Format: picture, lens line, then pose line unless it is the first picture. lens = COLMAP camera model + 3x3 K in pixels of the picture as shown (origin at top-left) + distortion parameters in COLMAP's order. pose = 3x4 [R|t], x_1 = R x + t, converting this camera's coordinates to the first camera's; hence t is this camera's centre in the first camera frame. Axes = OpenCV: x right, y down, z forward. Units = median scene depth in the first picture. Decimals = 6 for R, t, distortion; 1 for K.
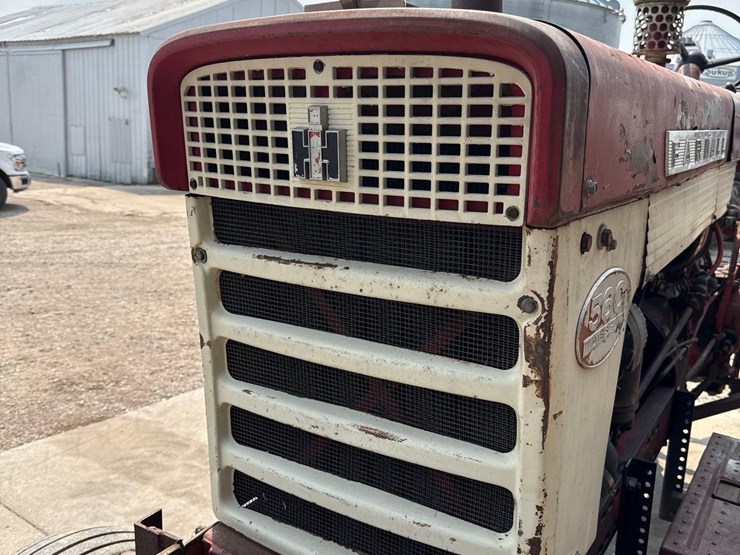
lens RADIAL K [[695.0, 0, 374.7], [0, 695.0, 270.3], [0, 0, 1]] dist [0.130173, -0.269587]
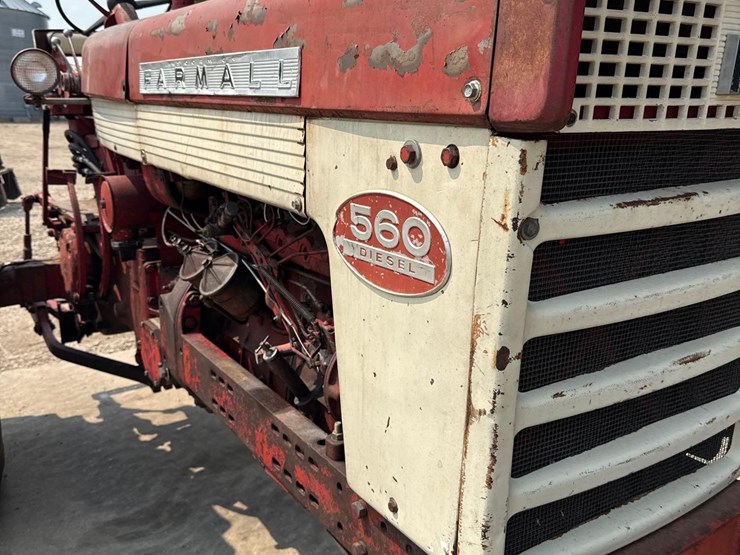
lens RADIAL K [[695.0, 0, 374.7], [0, 695.0, 270.3], [0, 0, 1]] dist [0.130173, -0.269587]
pose [[0.421089, -0.239602, 0.874800, -1.047059], [0.195077, 0.965831, 0.170634, -0.146034], [-0.885793, 0.098802, 0.453442, 0.955777]]
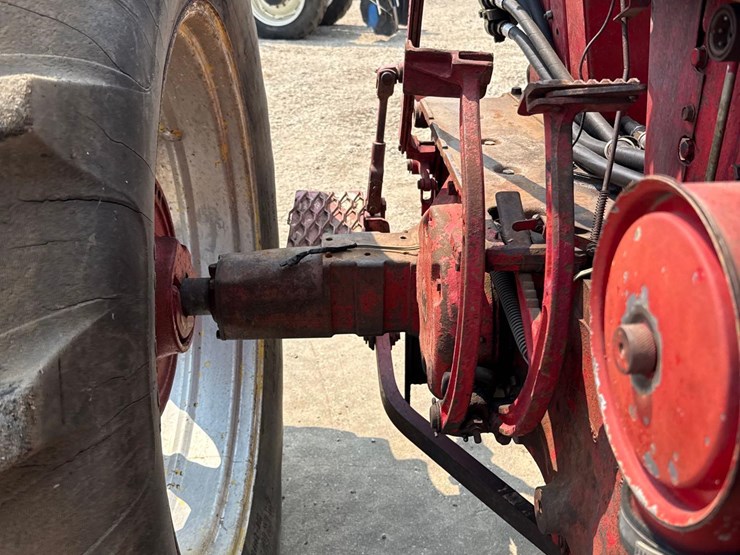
lens RADIAL K [[695.0, 0, 374.7], [0, 695.0, 270.3], [0, 0, 1]] dist [0.130173, -0.269587]
pose [[0.818553, -0.286574, 0.497841, 0.390491], [0.143476, 0.941197, 0.305881, -0.318953], [-0.556225, -0.178952, 0.811536, 2.588928]]
